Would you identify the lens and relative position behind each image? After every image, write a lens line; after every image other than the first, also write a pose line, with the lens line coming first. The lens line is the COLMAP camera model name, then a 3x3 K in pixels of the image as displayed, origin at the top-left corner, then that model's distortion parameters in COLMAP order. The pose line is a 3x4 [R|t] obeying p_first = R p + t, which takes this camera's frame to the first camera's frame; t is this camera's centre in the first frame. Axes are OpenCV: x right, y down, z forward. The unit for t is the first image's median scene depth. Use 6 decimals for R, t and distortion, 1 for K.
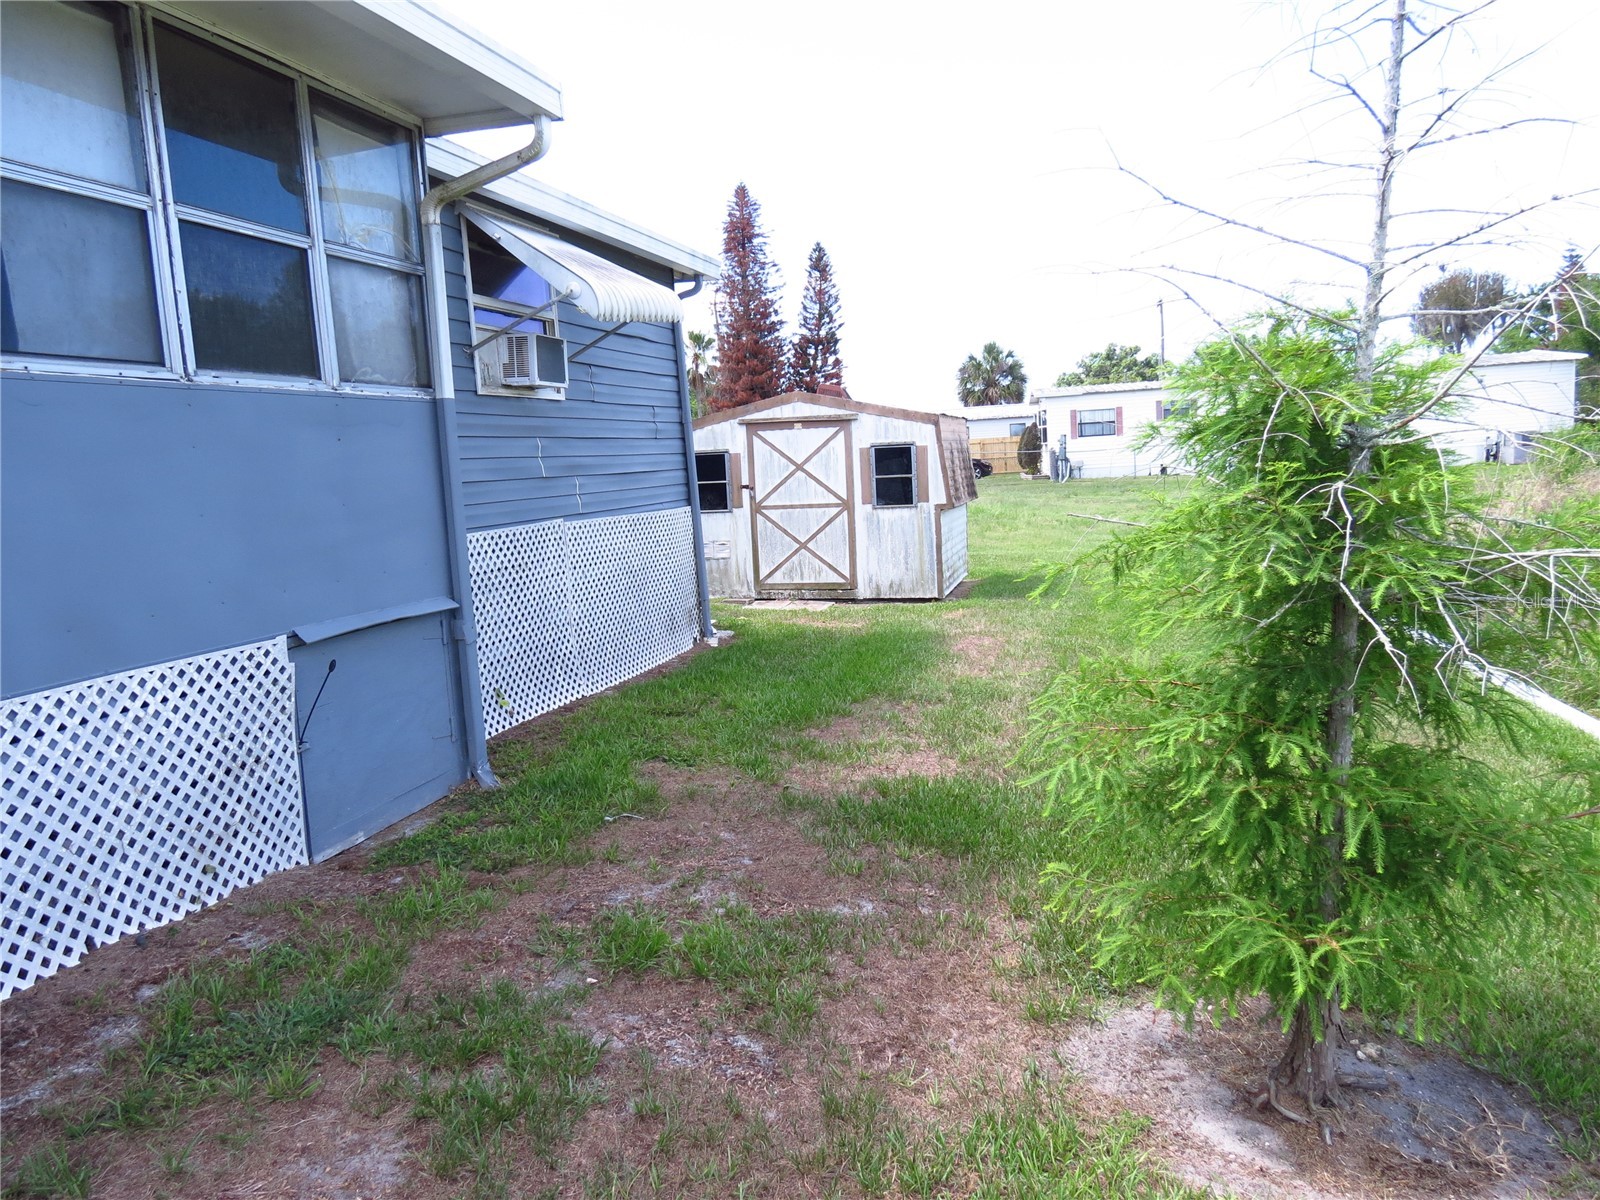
lens RADIAL K [[1136.2, 0, 800.9], [0, 1136.2, 603.3], [0, 0, 1]] dist [-0.031291, 0.016327]
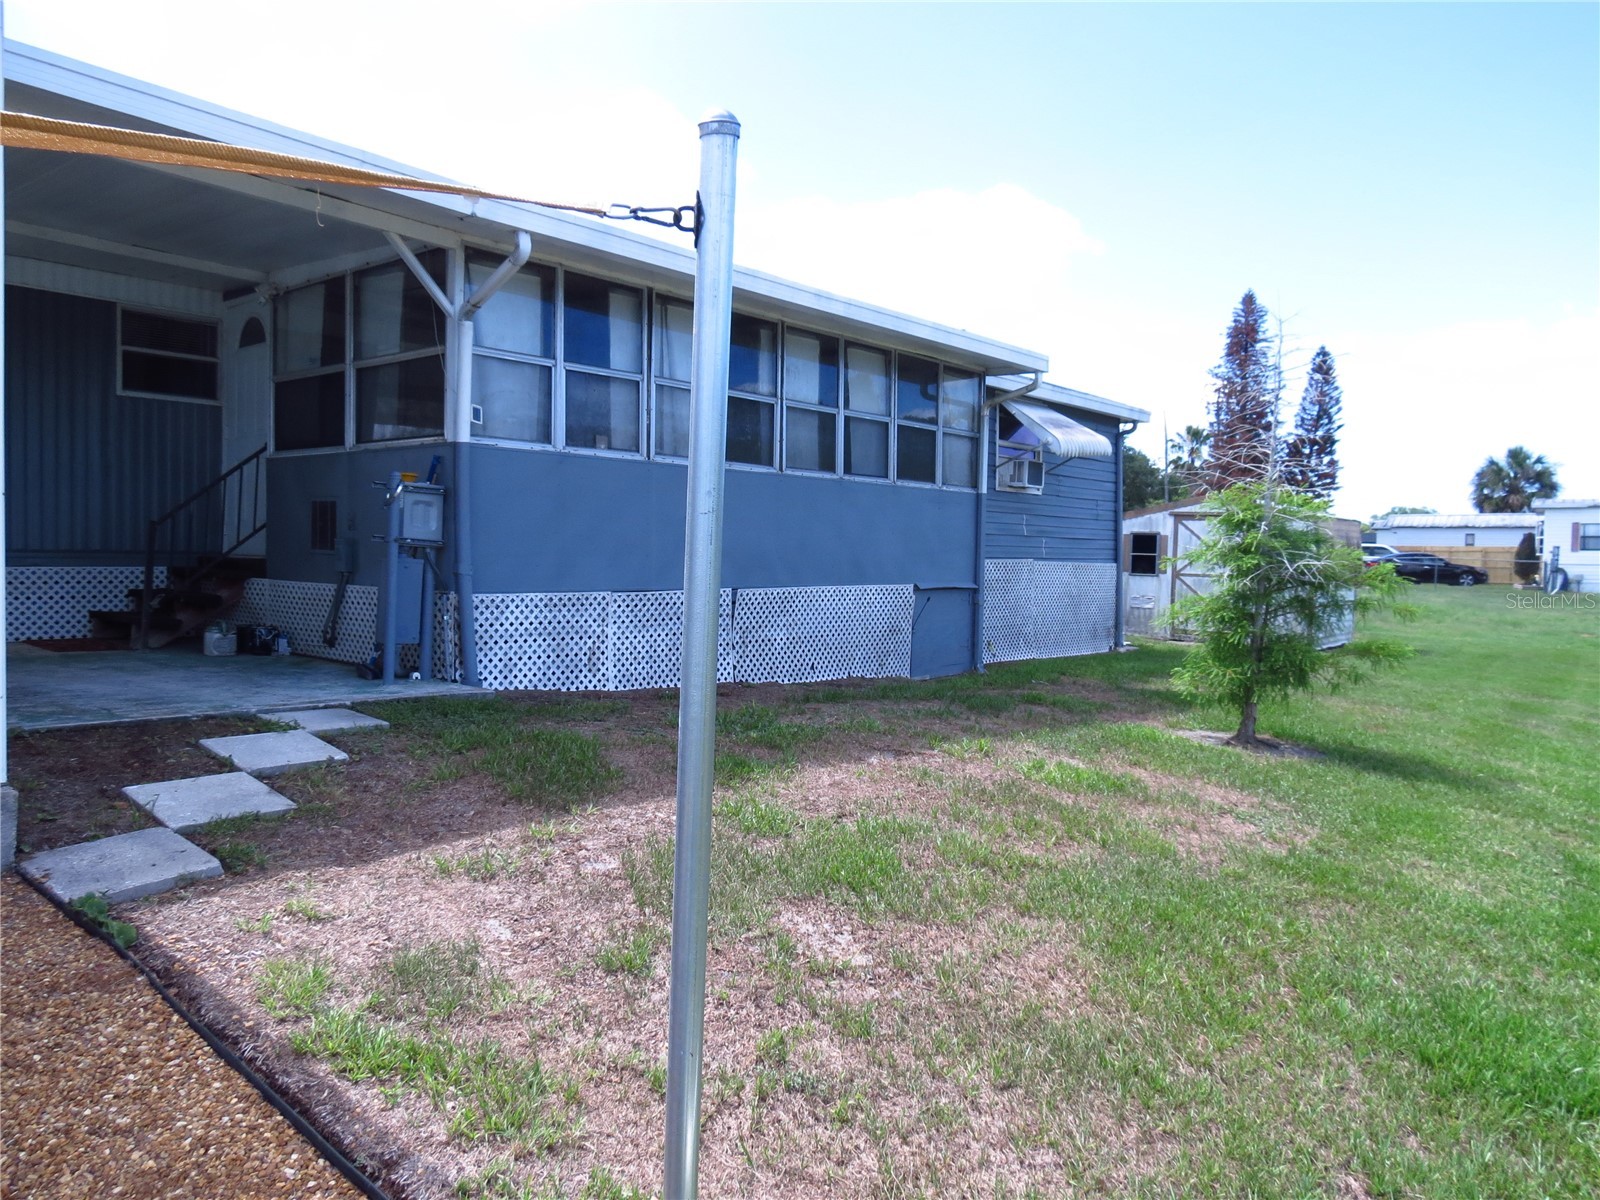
lens RADIAL K [[1136.2, 0, 800.9], [0, 1136.2, 603.3], [0, 0, 1]] dist [-0.031291, 0.016327]
pose [[0.907357, 0.089889, -0.410638, 0.137558], [-0.118928, 0.991852, -0.045670, 0.082299], [0.403187, 0.090275, 0.910654, -0.535608]]
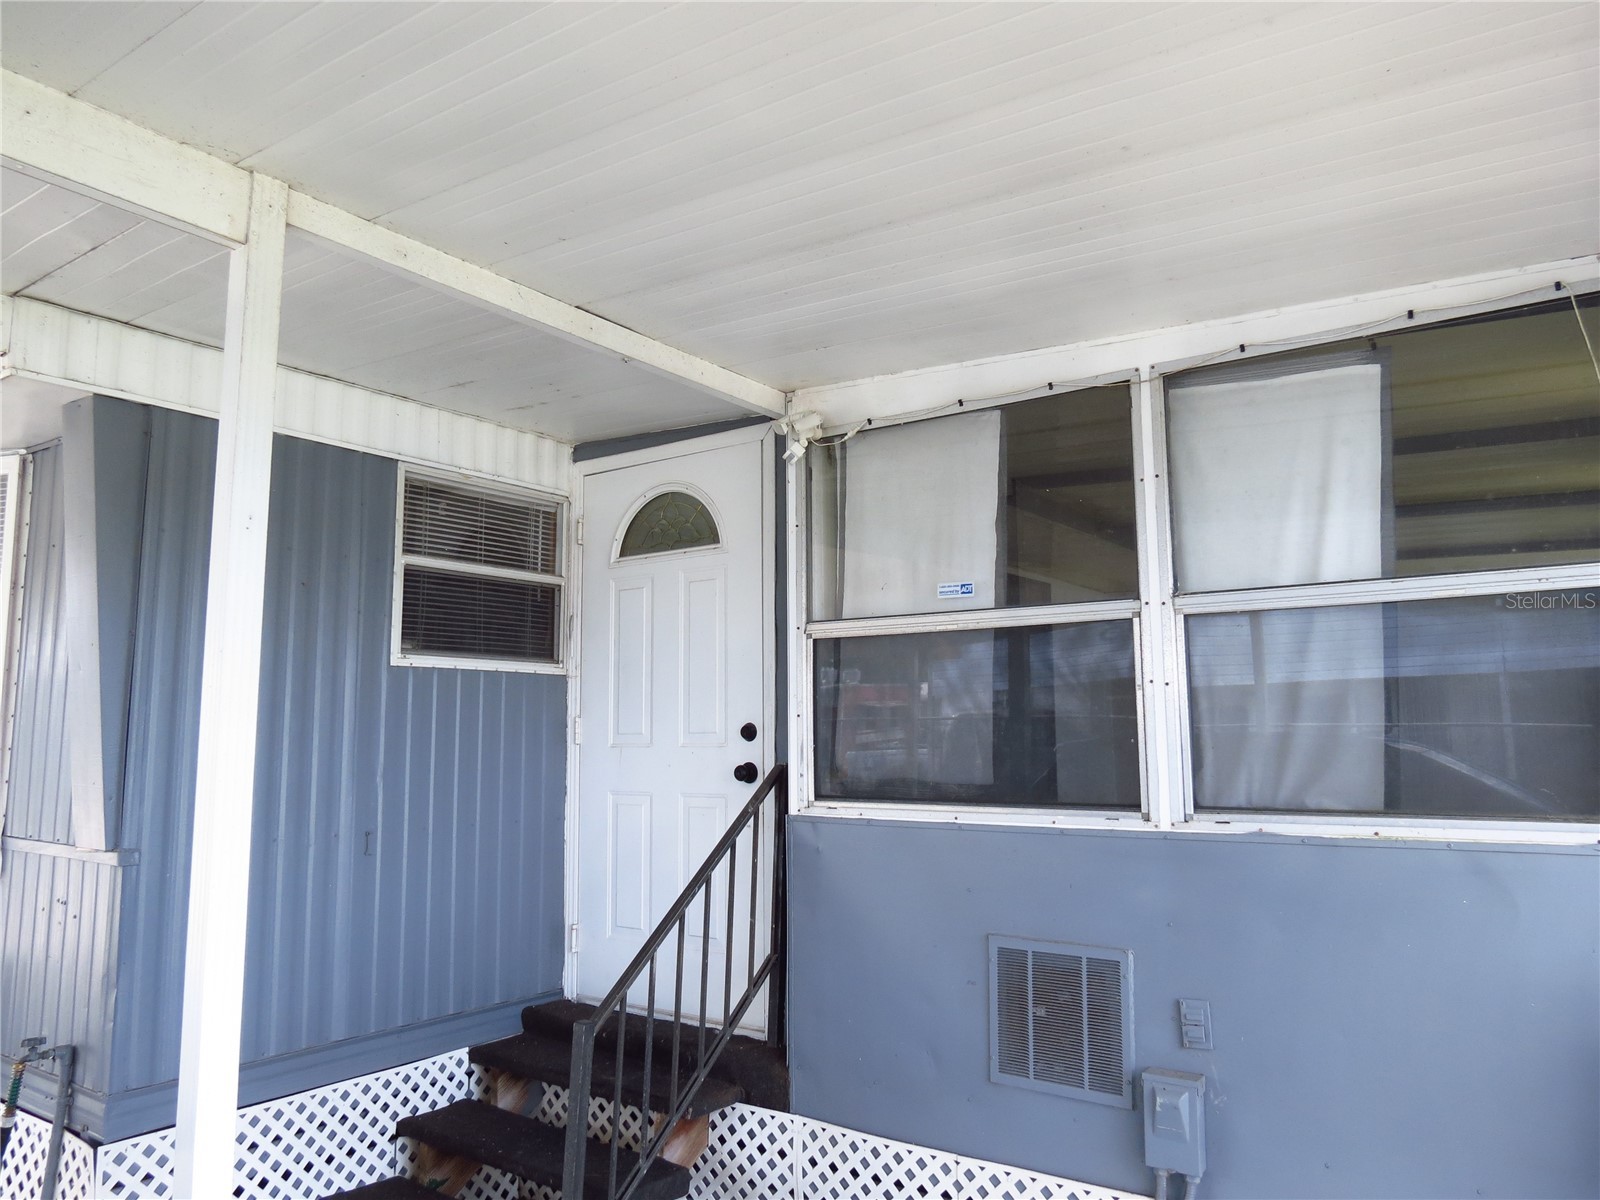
lens RADIAL K [[1136.2, 0, 800.9], [0, 1136.2, 603.3], [0, 0, 1]] dist [-0.031291, 0.016327]
pose [[0.939241, 0.009368, -0.343129, -0.409897], [-0.087625, 0.973052, -0.213287, 0.001285], [0.331885, 0.230395, 0.914752, -0.299601]]
